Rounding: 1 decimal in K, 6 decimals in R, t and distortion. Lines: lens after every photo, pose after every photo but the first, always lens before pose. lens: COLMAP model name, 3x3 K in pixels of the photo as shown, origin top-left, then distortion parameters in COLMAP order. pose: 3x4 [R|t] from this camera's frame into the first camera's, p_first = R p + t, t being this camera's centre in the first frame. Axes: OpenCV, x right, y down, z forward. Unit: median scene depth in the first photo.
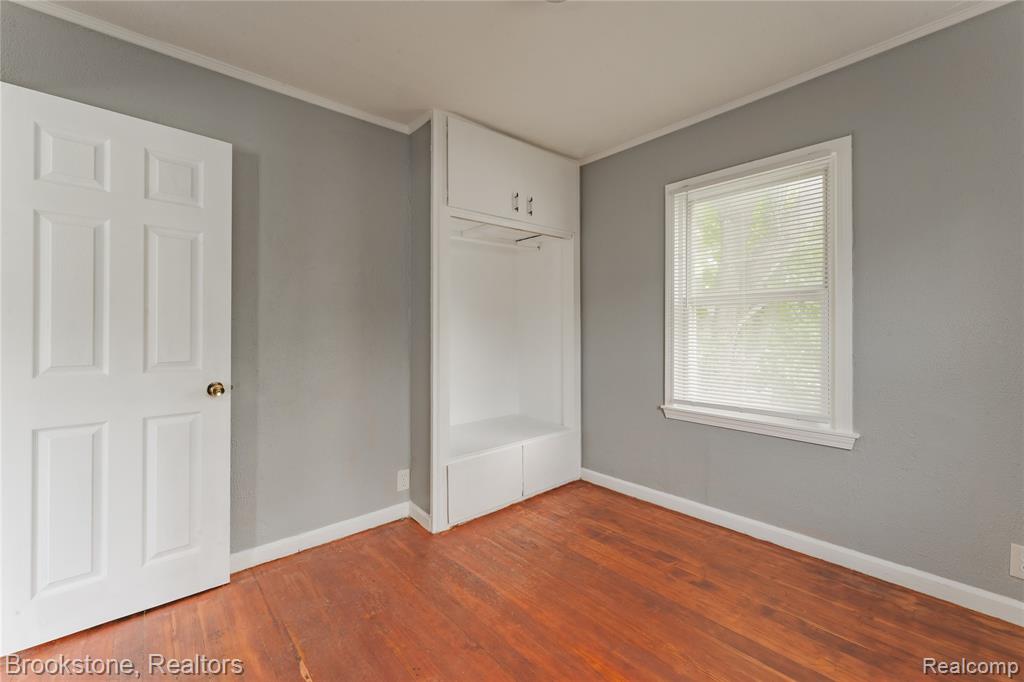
lens RADIAL K [[430.2, 0, 511.2], [0, 430.2, 333.1], [0, 0, 1]] dist [0.006435, -0.001371]
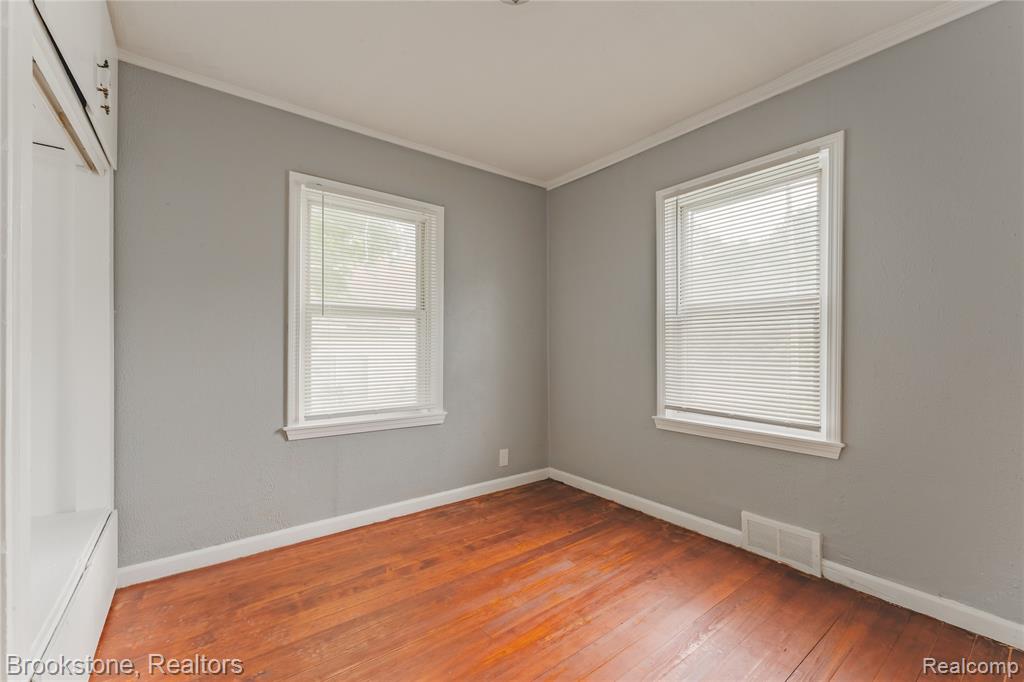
lens RADIAL K [[430.2, 0, 512.4], [0, 430.2, 346.7], [0, 0, 1]] dist [0.006435, -0.001371]
pose [[0.052339, -0.003960, 0.998622, -0.576391], [-0.002566, 0.999988, 0.004100, 0.004121], [-0.998626, -0.002777, 0.052328, 0.612757]]
